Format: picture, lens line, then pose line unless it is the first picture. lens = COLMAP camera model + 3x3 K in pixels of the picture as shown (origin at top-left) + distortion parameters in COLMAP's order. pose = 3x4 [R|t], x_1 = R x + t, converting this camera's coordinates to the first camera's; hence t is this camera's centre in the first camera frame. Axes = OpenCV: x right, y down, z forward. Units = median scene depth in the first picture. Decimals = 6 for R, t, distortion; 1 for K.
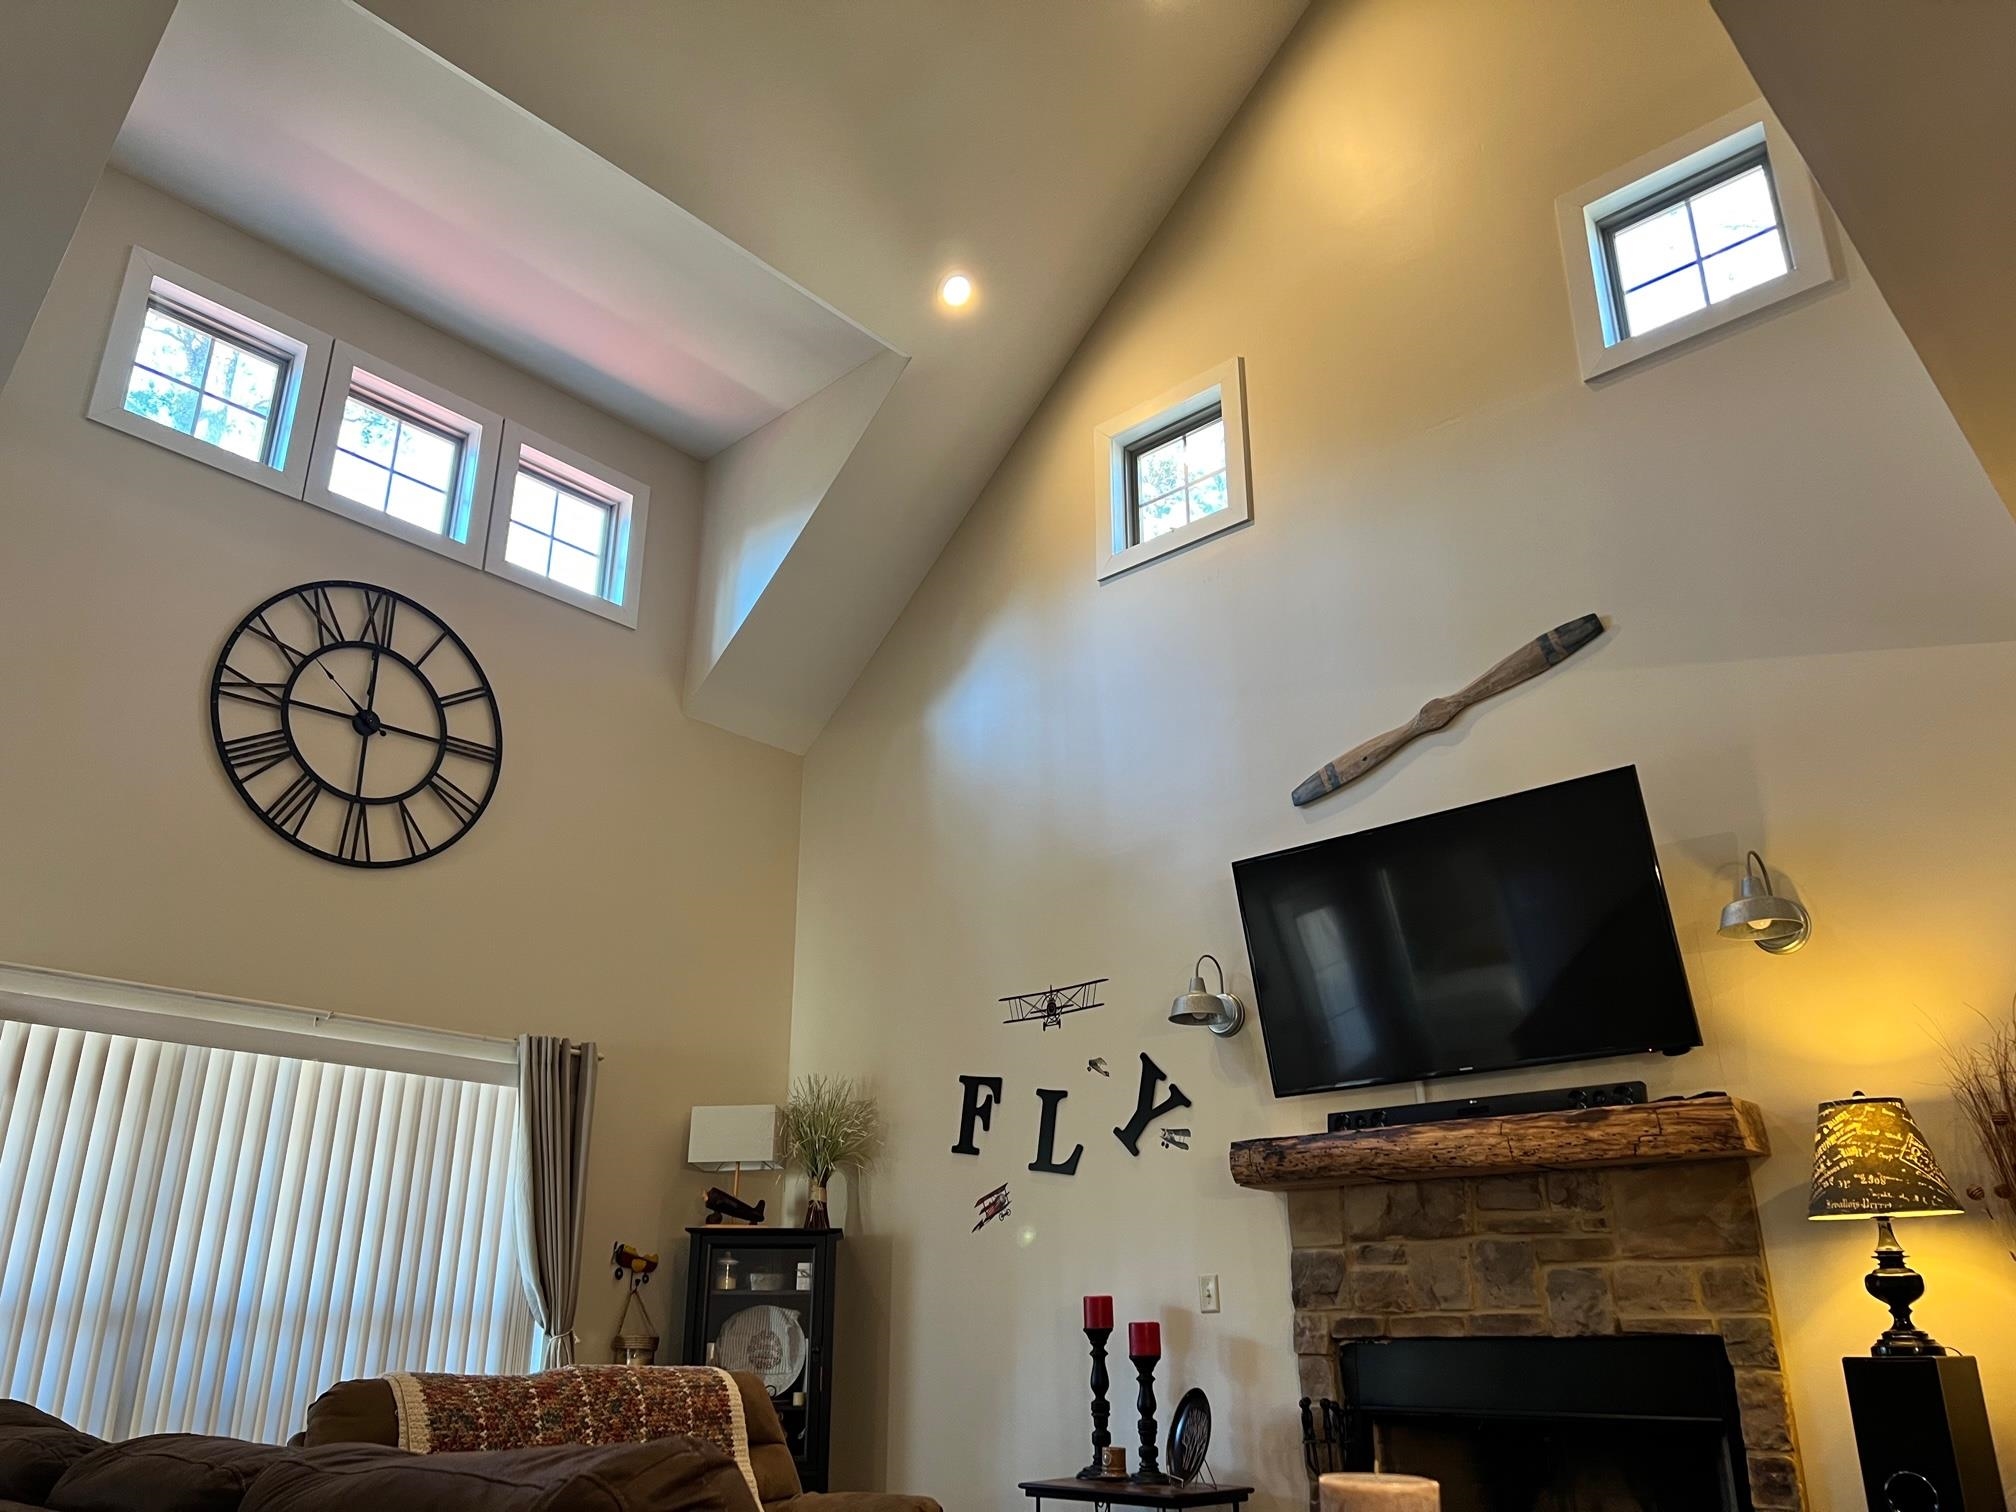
lens RADIAL K [[1505.8, 0, 990.4], [0, 1505.8, 750.9], [0, 0, 1]] dist [0.069481, -0.084646]
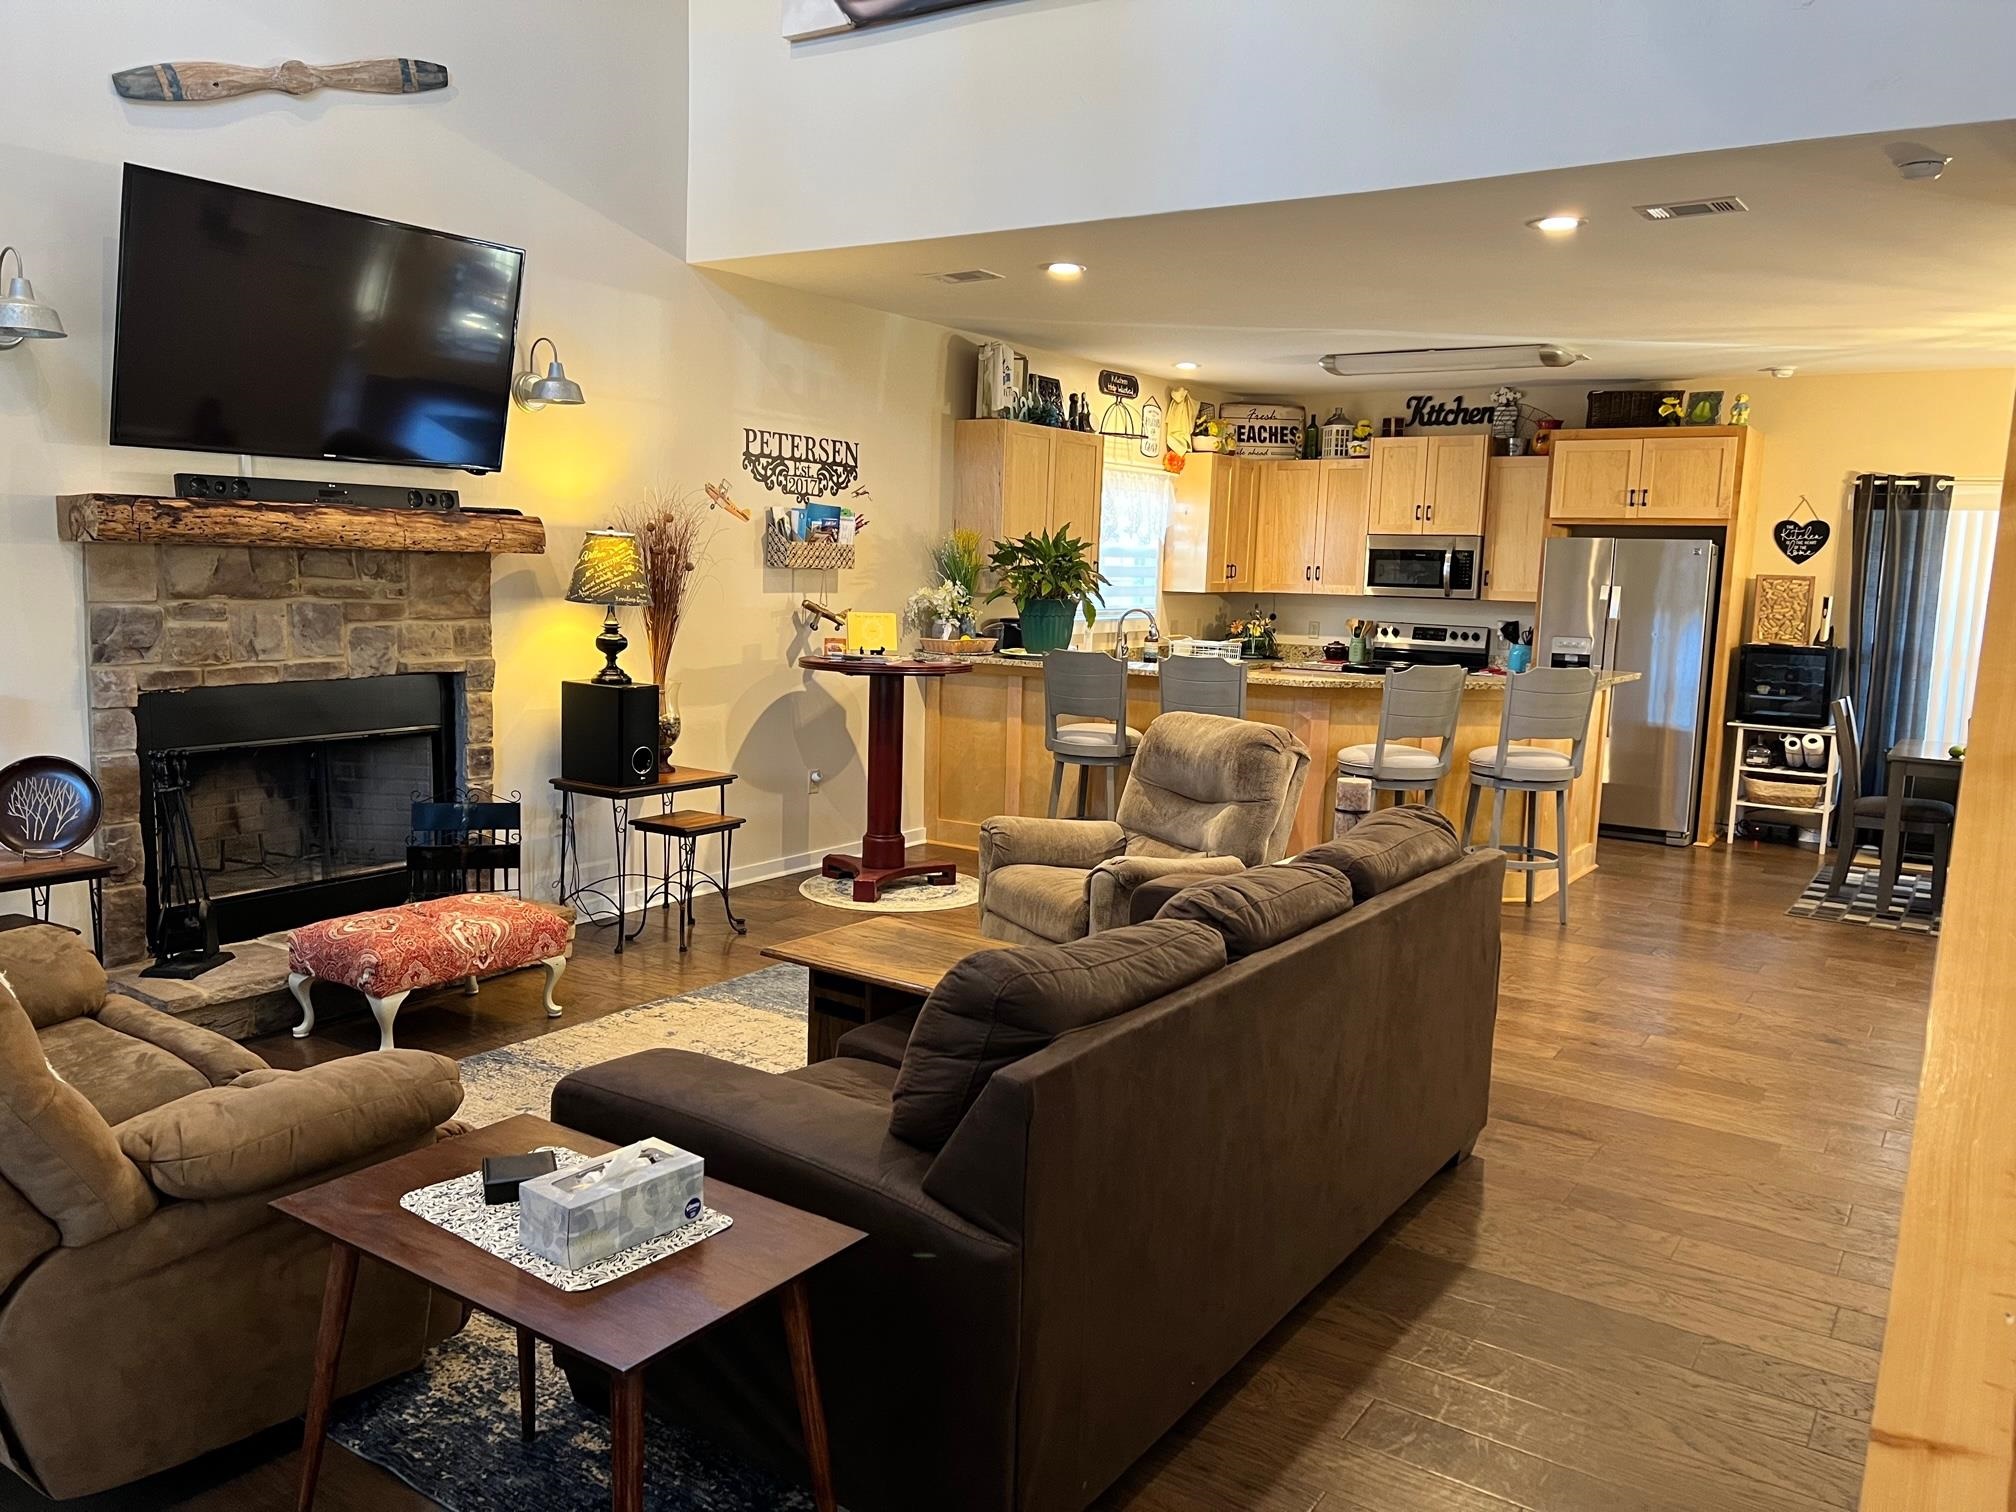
lens RADIAL K [[1505.8, 0, 996.2], [0, 1505.8, 755.4], [0, 0, 1]] dist [0.069481, -0.084646]
pose [[-0.152236, -0.133296, 0.979314, -0.713169], [-0.390350, 0.918416, 0.064327, 0.123623], [-0.907993, -0.372483, -0.191848, 0.573778]]
